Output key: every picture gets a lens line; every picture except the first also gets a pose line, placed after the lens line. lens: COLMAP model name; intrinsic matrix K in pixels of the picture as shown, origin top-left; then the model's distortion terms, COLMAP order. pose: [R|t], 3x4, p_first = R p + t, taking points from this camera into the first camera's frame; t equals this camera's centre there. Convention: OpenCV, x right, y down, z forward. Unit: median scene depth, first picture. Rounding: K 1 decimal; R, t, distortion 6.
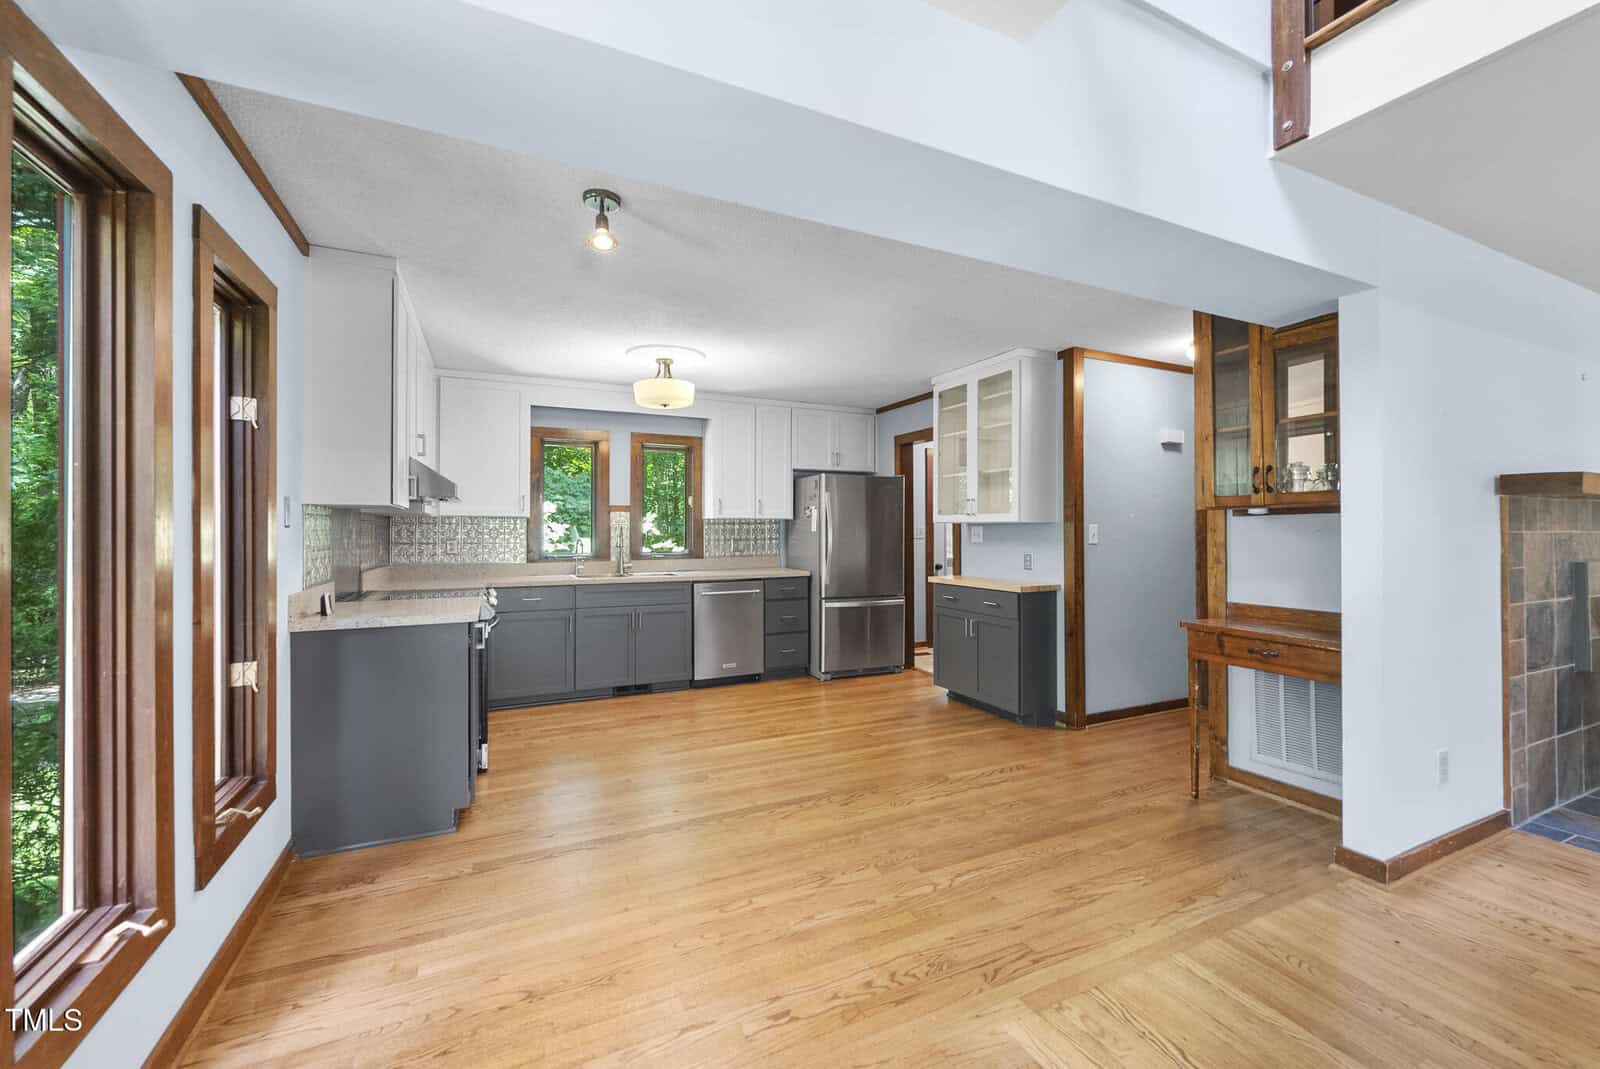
lens RADIAL K [[652.3, 0, 800.0], [0, 652.3, 534.5], [0, 0, 1]] dist [-0.007865, 0.000005]
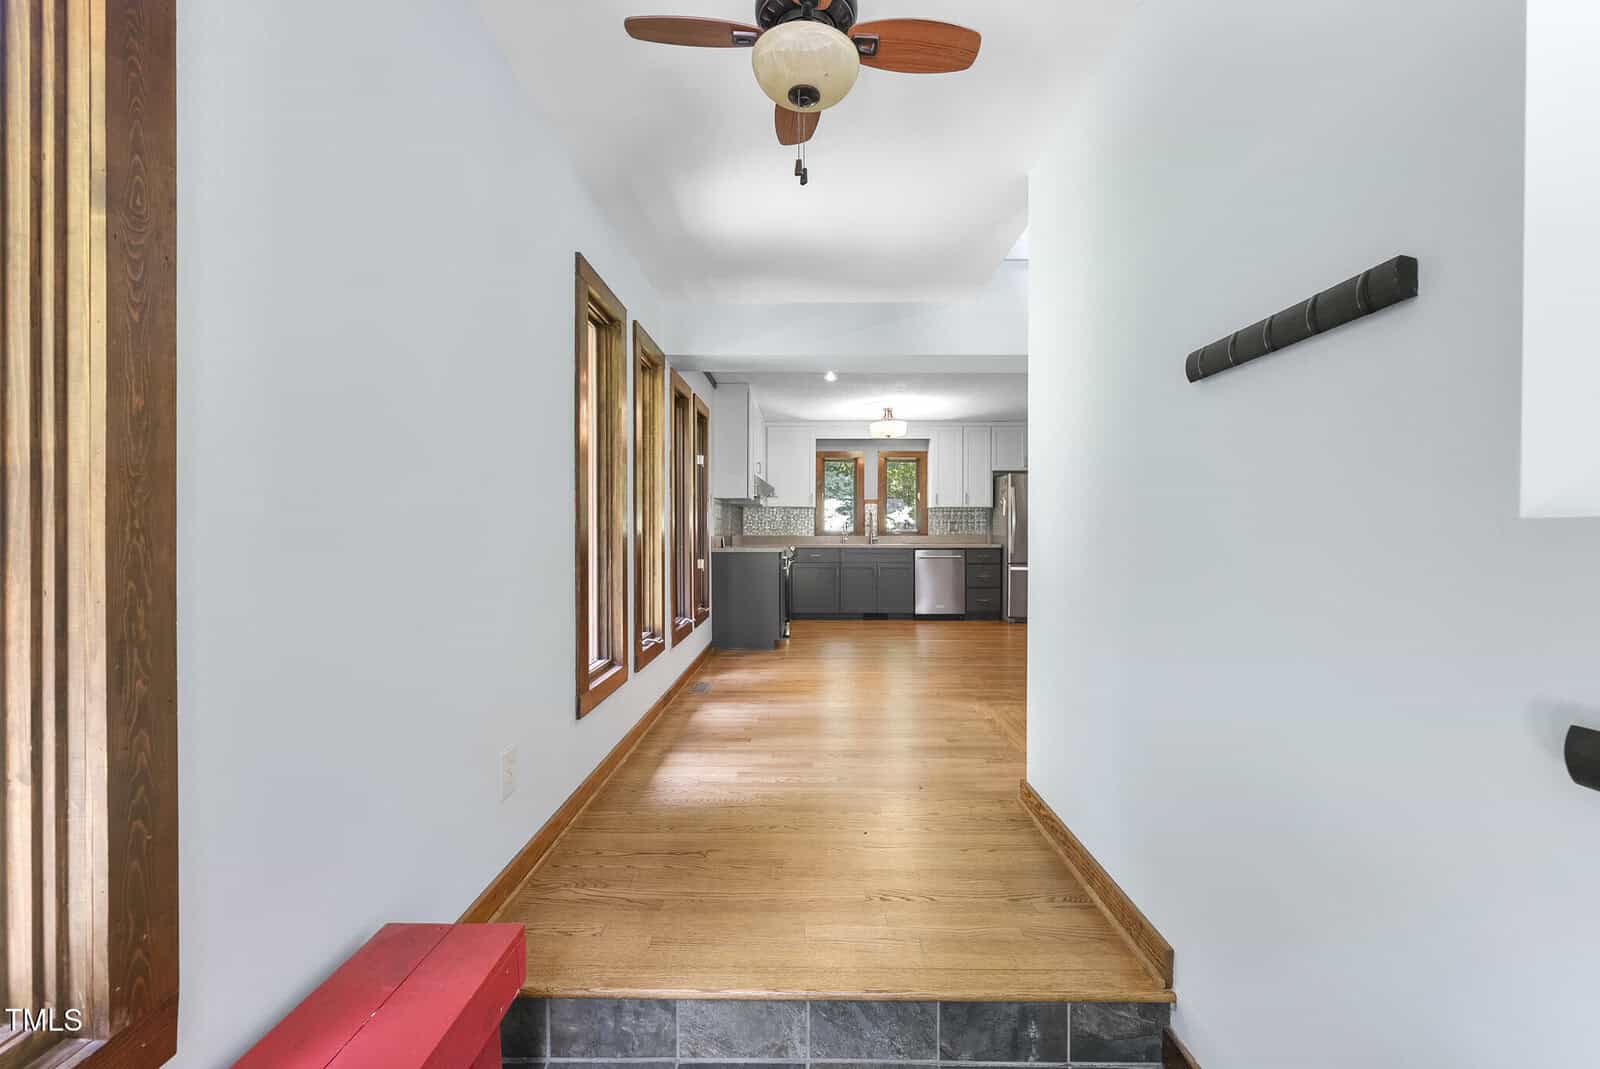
lens RADIAL K [[652.3, 0, 800.0], [0, 652.3, 534.5], [0, 0, 1]] dist [-0.007865, 0.000005]
pose [[0.898613, 0.003579, -0.438728, 0.250315], [-0.003967, 0.999992, 0.000034, 0.039222], [0.438725, 0.001710, 0.898620, -0.455488]]
